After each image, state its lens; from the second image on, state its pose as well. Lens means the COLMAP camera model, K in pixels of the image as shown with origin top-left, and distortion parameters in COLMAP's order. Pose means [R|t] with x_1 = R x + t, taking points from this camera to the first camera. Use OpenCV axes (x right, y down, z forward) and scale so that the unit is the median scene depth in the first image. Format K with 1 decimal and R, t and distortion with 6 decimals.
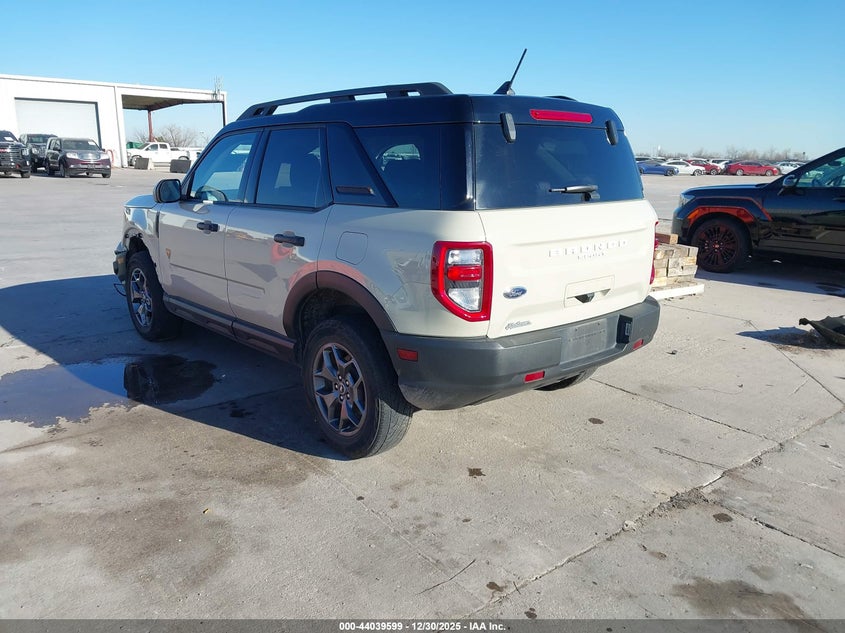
lens RADIAL K [[675.3, 0, 419.0], [0, 675.3, 316.6], [0, 0, 1]] dist [0.036810, -0.004213]
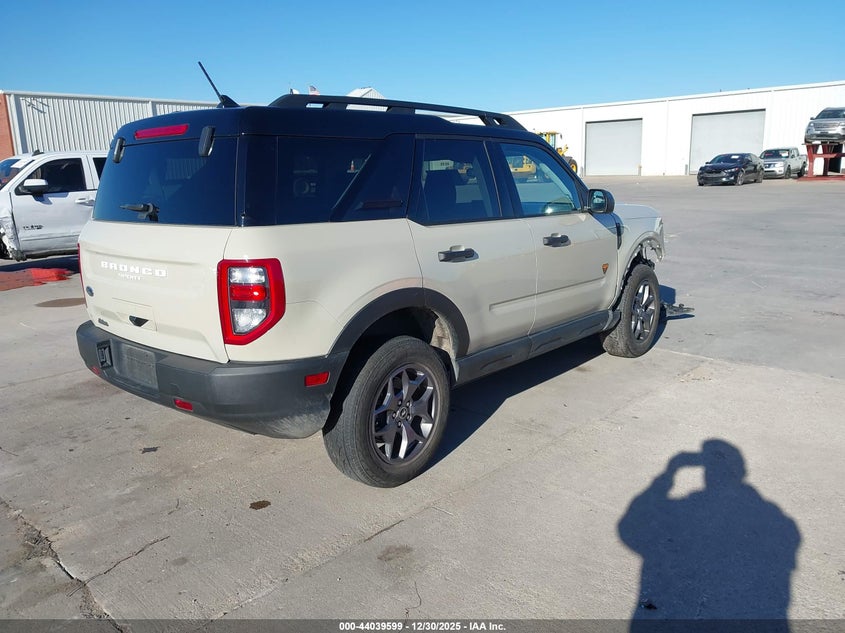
lens RADIAL K [[675.3, 0, 420.9], [0, 675.3, 315.1], [0, 0, 1]] dist [0.036810, -0.004213]
pose [[0.099213, 0.187303, -0.977279, 1.262317], [-0.192964, 0.967103, 0.165763, -0.284772], [0.976177, 0.172134, 0.132092, 1.294448]]
